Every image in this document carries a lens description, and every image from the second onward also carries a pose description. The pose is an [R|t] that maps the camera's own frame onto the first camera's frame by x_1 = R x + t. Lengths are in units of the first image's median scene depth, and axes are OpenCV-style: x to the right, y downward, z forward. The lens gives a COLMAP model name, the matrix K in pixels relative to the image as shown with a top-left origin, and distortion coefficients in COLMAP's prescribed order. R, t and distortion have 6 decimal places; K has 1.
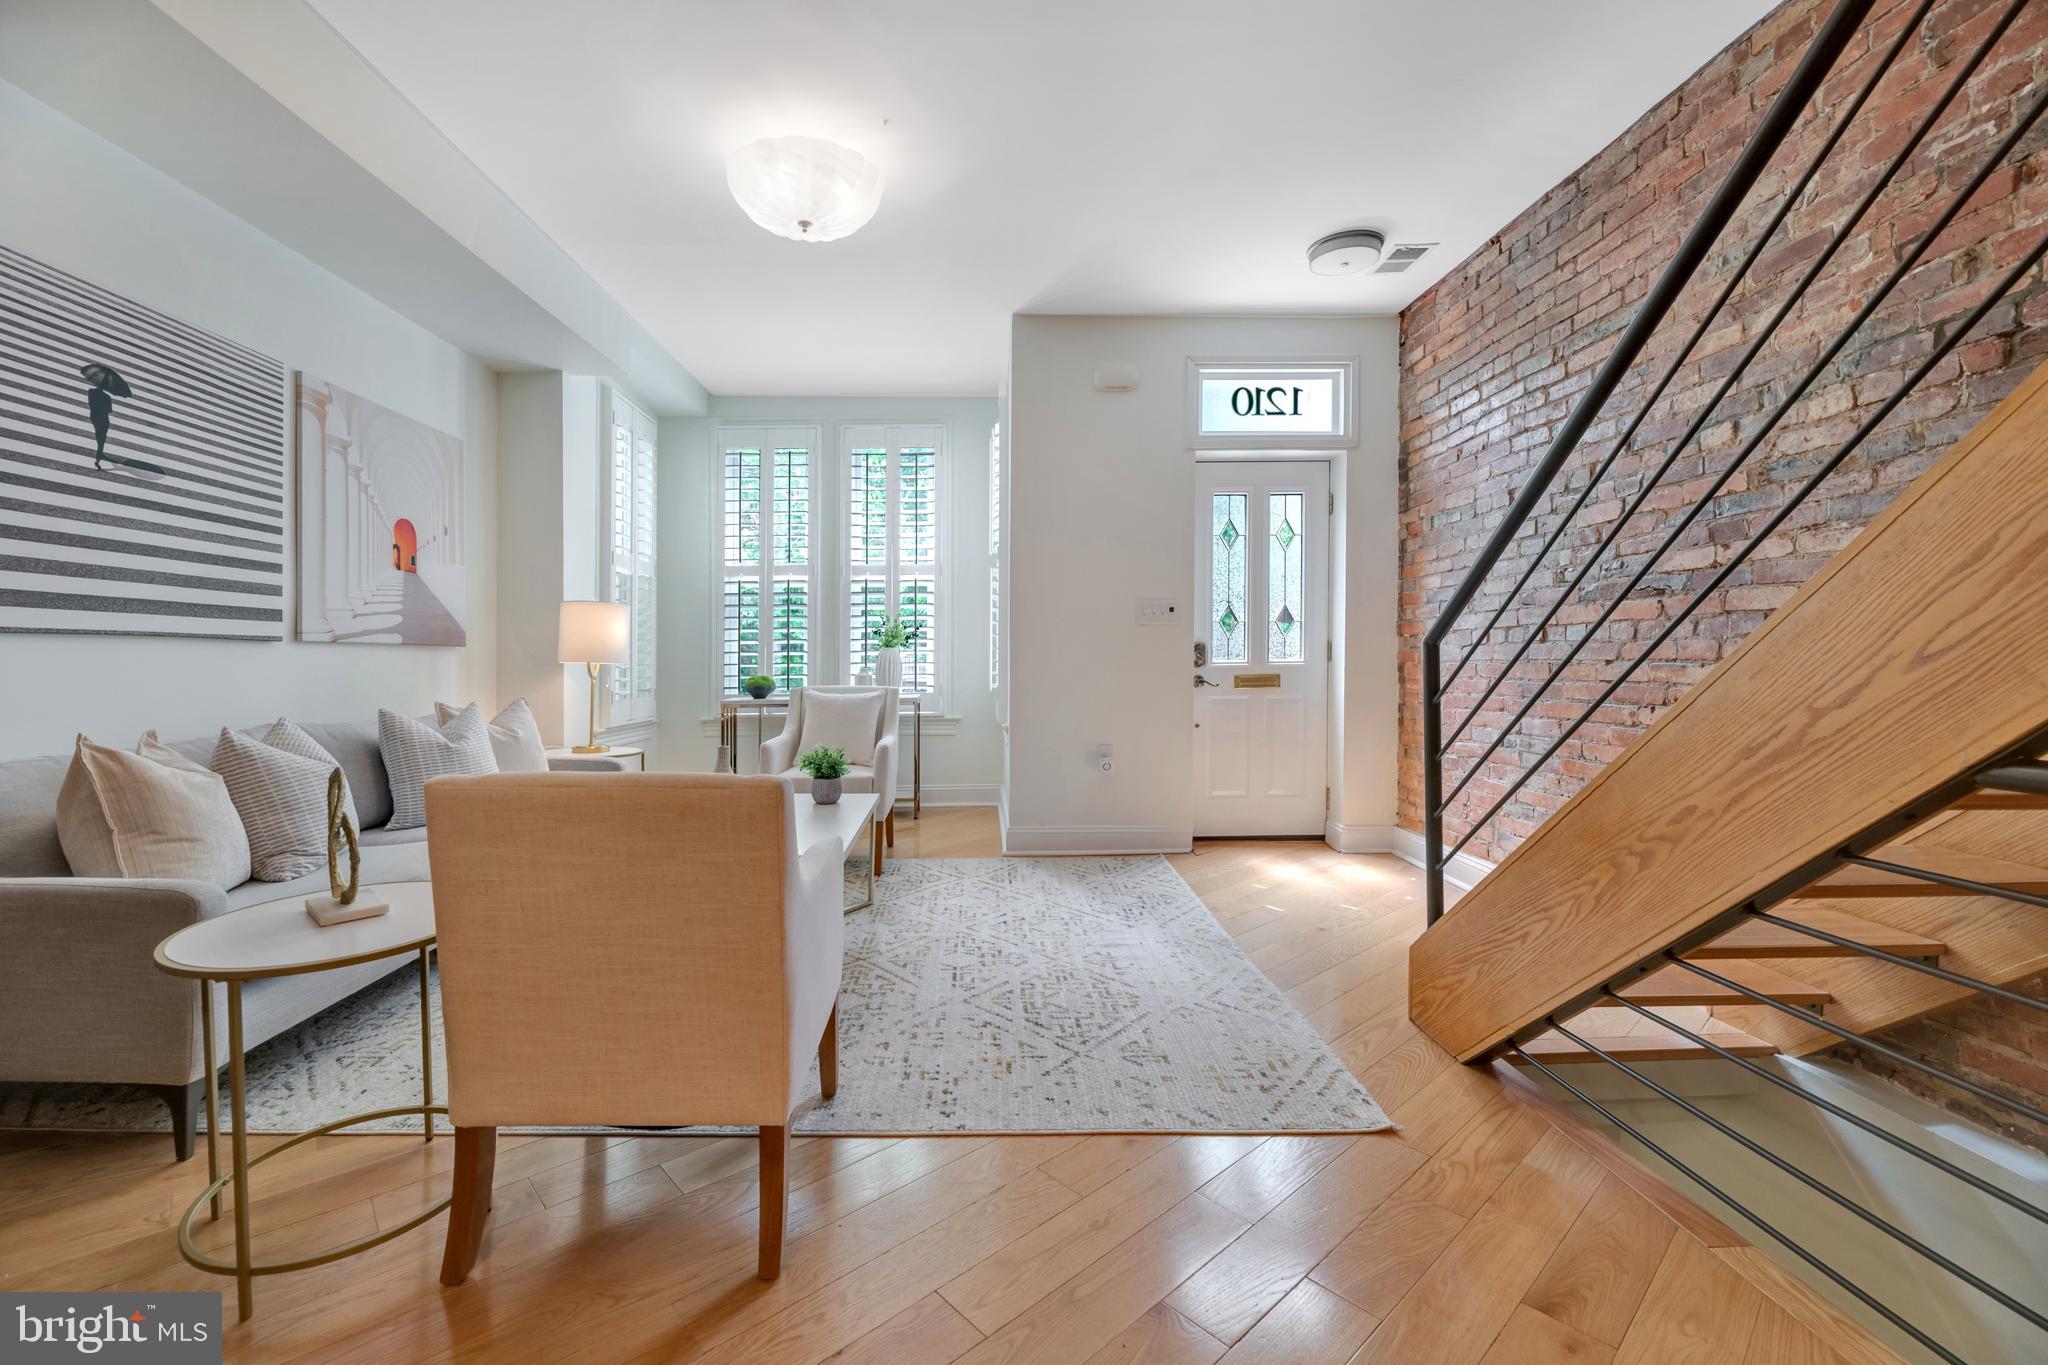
lens RADIAL K [[833.0, 0, 955.3], [0, 833.0, 671.1], [0, 0, 1]] dist [-0.004536, -0.001555]
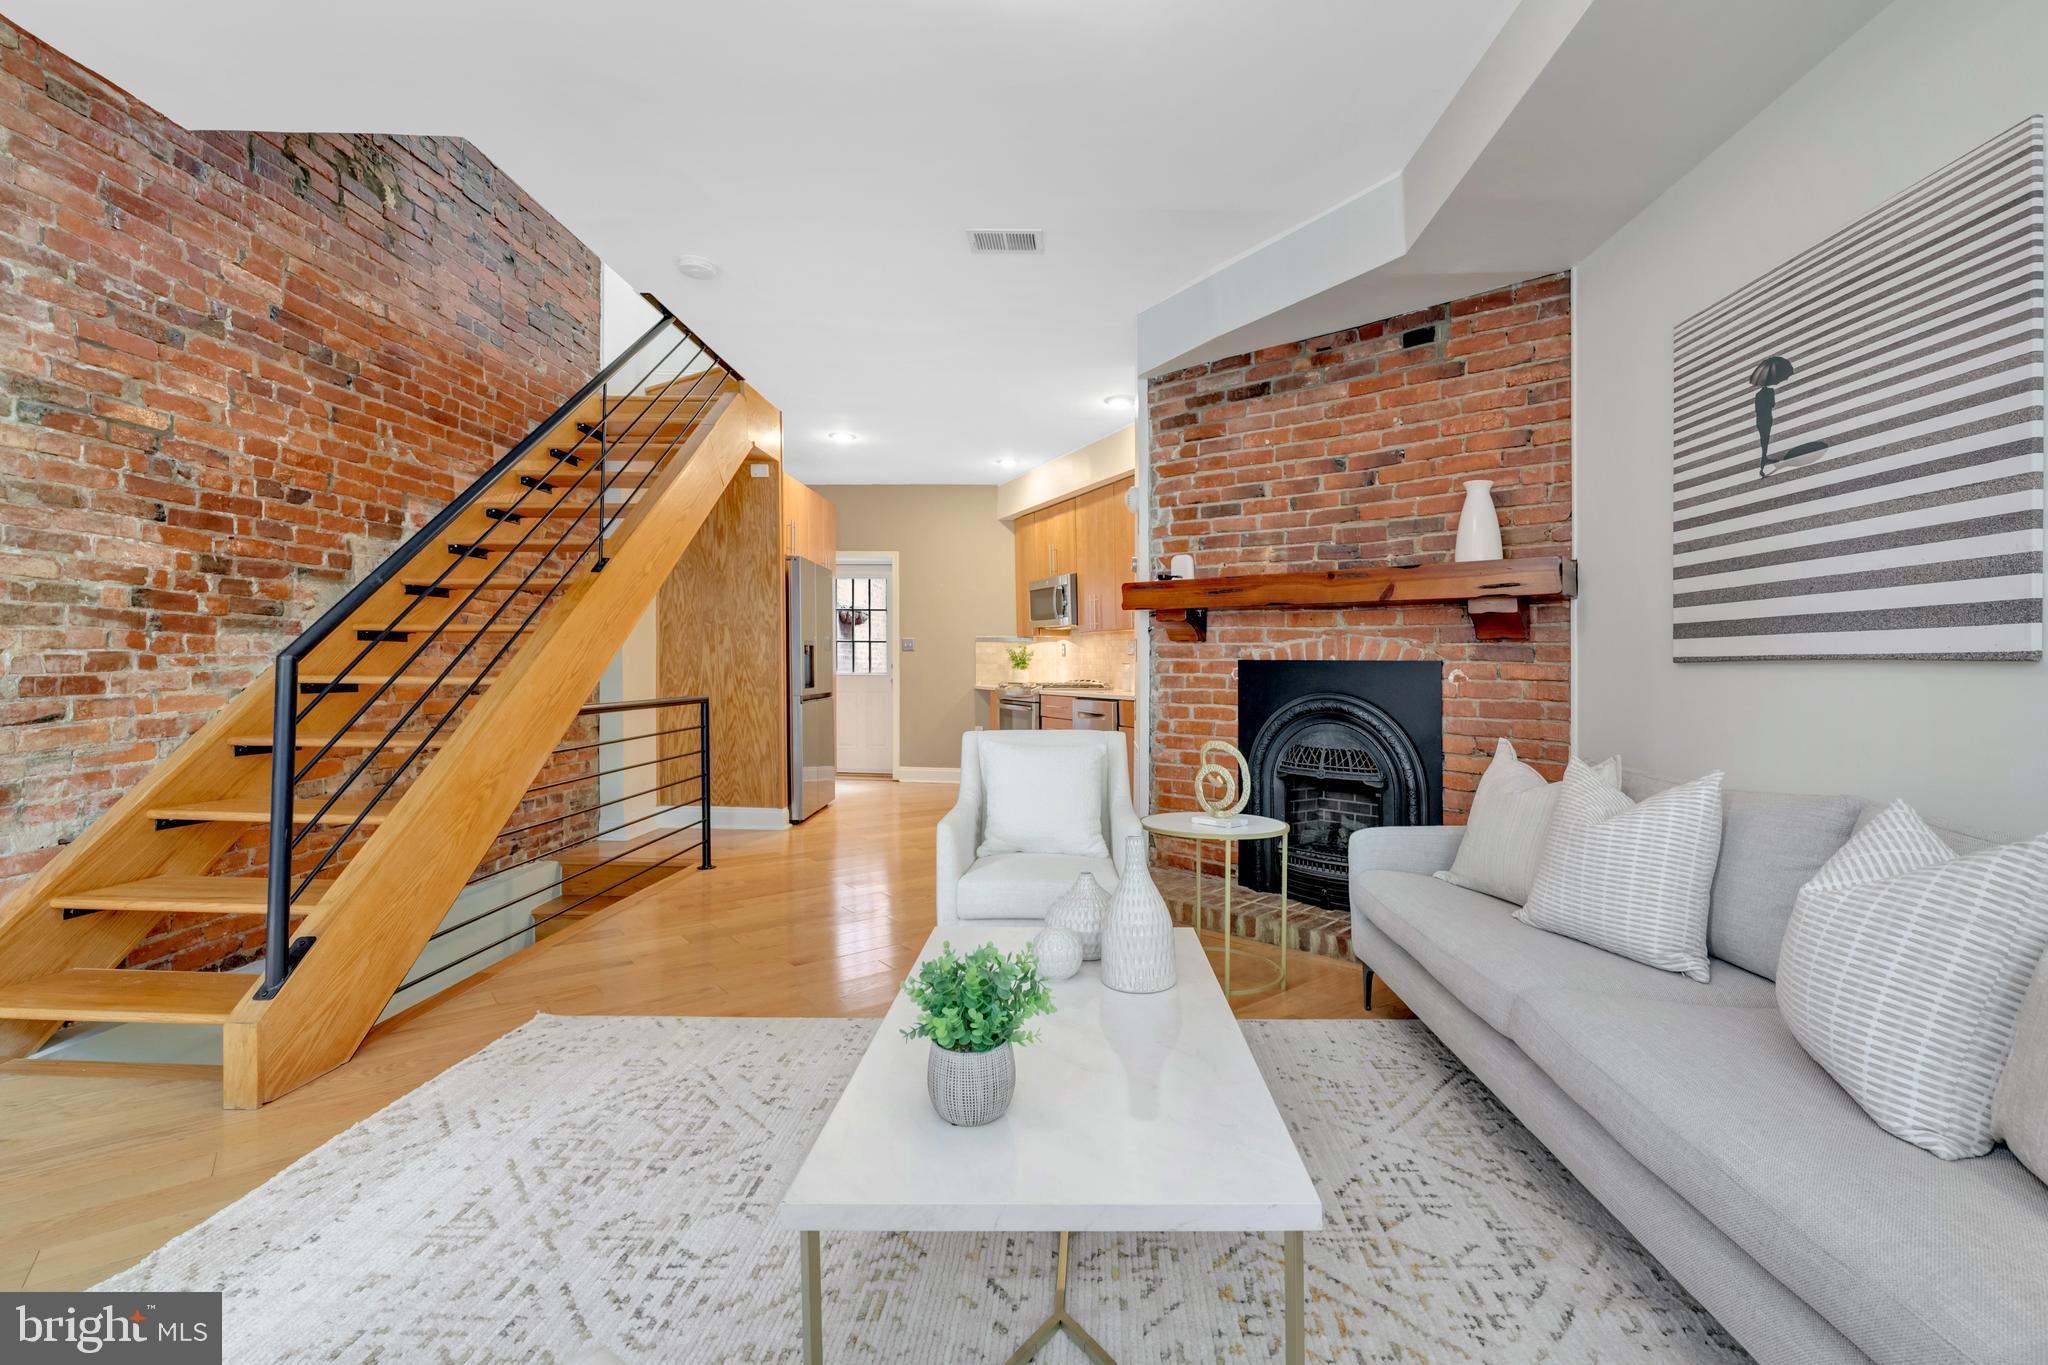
lens RADIAL K [[895.1, 0, 1043.3], [0, 895.1, 675.7], [0, 0, 1]] dist [-0.007480, -0.001273]
pose [[-0.999426, -0.007616, 0.033016, -0.218272], [-0.006888, 0.999732, 0.022108, -0.033723], [-0.033176, 0.021868, -0.999210, 1.520452]]
